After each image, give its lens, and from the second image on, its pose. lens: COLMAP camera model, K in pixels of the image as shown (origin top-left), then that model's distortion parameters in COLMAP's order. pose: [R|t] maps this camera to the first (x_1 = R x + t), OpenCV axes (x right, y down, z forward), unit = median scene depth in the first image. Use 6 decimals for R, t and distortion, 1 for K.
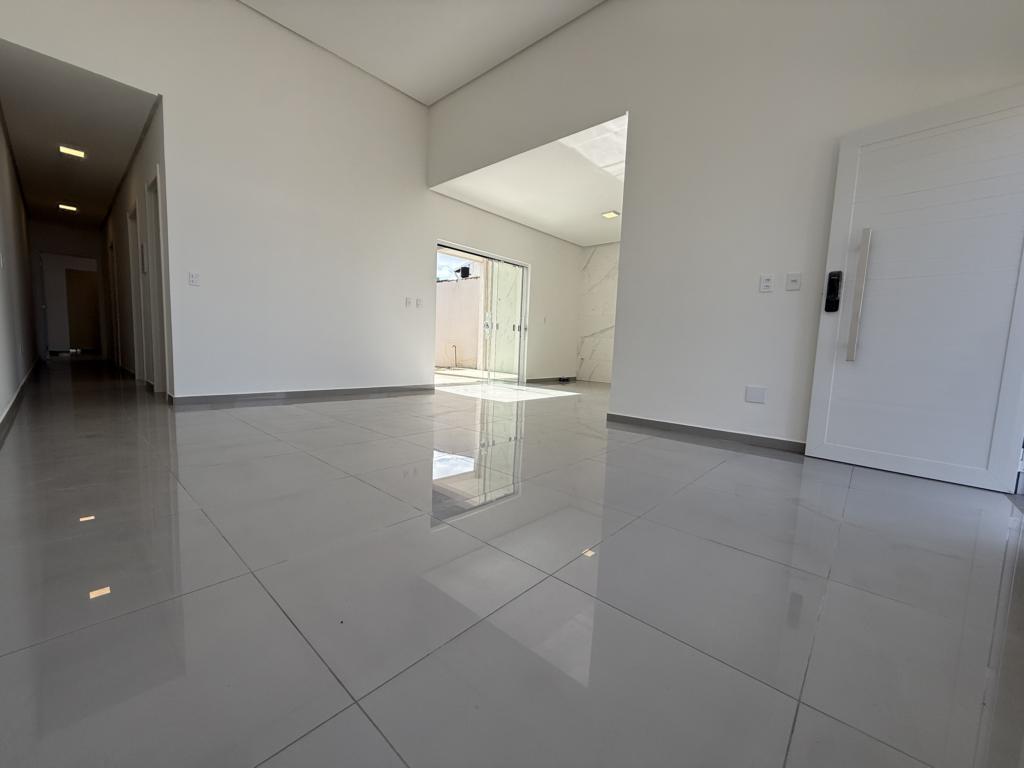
lens RADIAL K [[407.9, 0, 505.2], [0, 407.9, 388.0], [0, 0, 1]] dist [-0.003794, 0.001551]
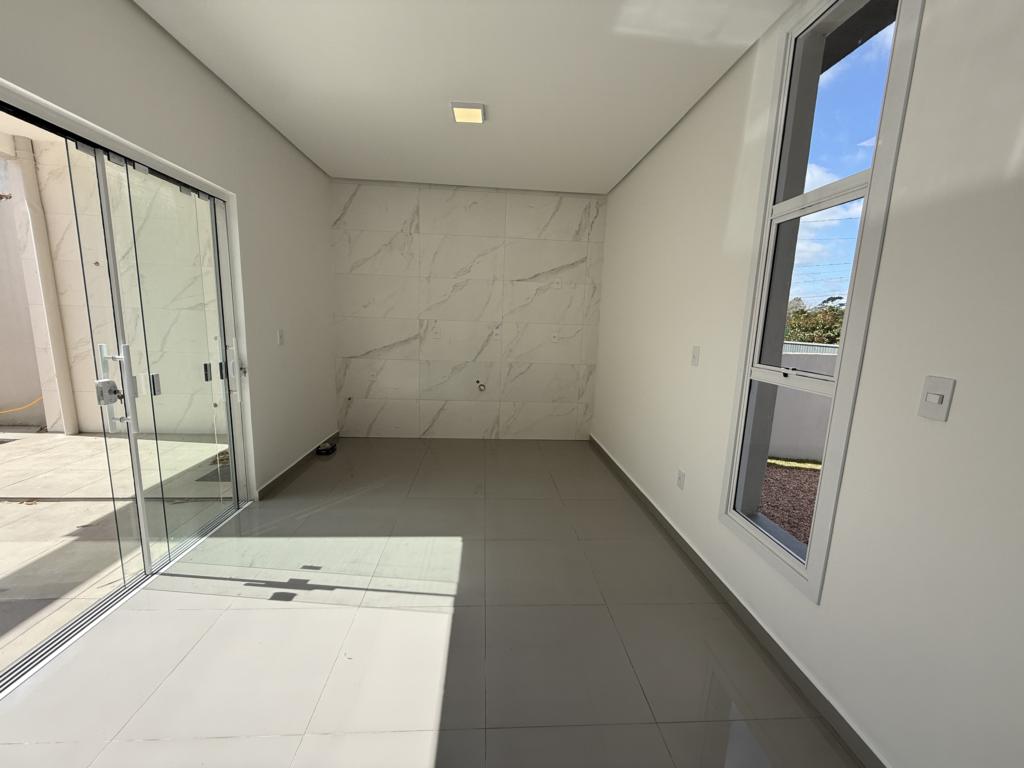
lens RADIAL K [[407.9, 0, 512.3], [0, 407.9, 386.7], [0, 0, 1]] dist [-0.003794, 0.001551]
pose [[0.686614, -0.133768, 0.714609, -0.051137], [0.066045, 0.990340, 0.121925, -0.161057], [-0.724016, -0.036519, 0.688816, 0.562555]]
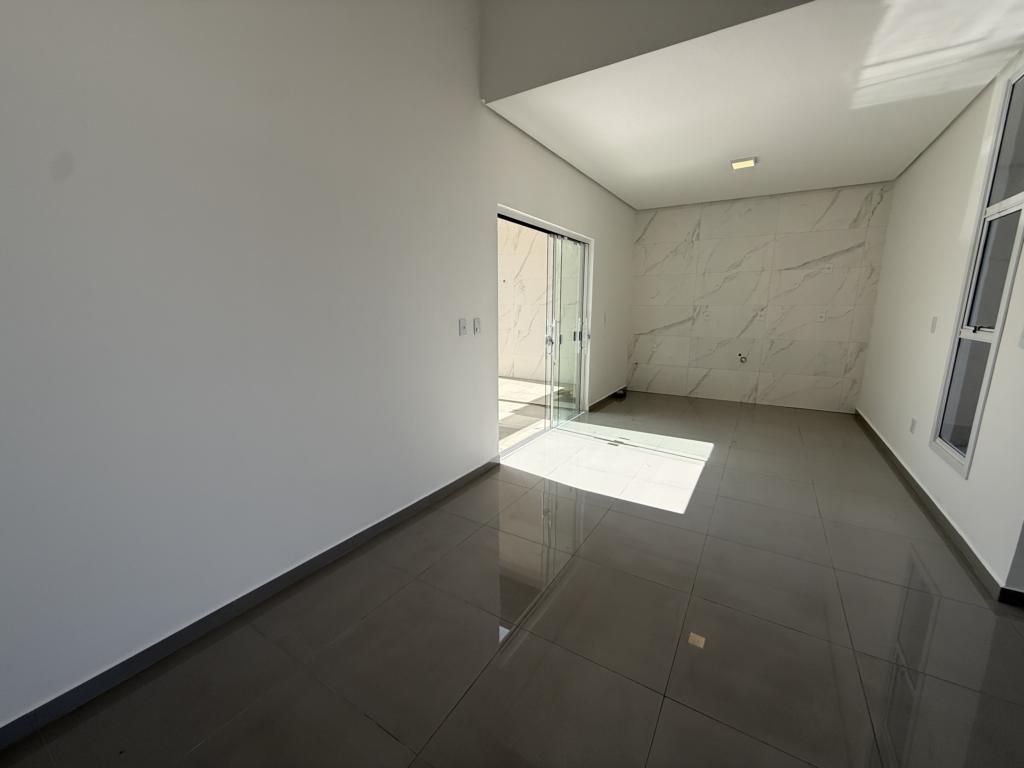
lens RADIAL K [[407.9, 0, 508.6], [0, 407.9, 387.1], [0, 0, 1]] dist [-0.003794, 0.001551]
pose [[0.981582, -0.076929, 0.174870, -0.211924], [0.059491, 0.992914, 0.102869, -0.139935], [-0.181544, -0.090571, 0.979203, 0.346579]]
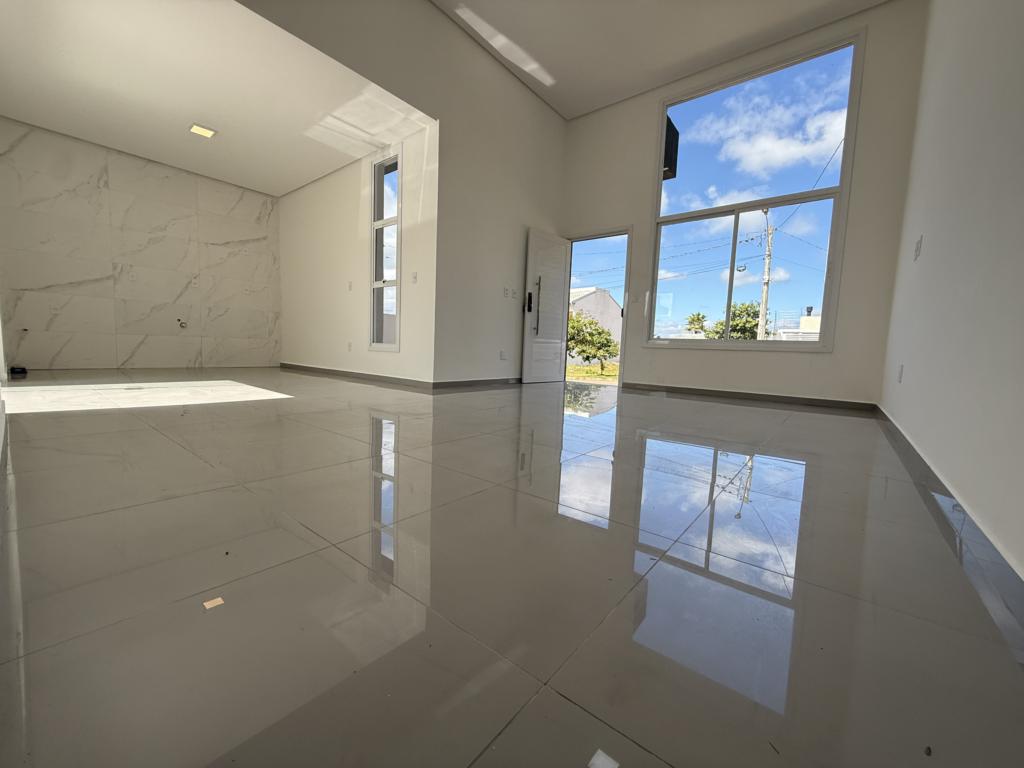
lens RADIAL K [[407.9, 0, 511.2], [0, 407.9, 386.5], [0, 0, 1]] dist [-0.003794, 0.001551]
pose [[-0.068800, -0.135598, 0.988372, -0.476757], [0.060266, 0.988346, 0.139790, -0.038751], [-0.995808, 0.069183, -0.059826, 0.453497]]
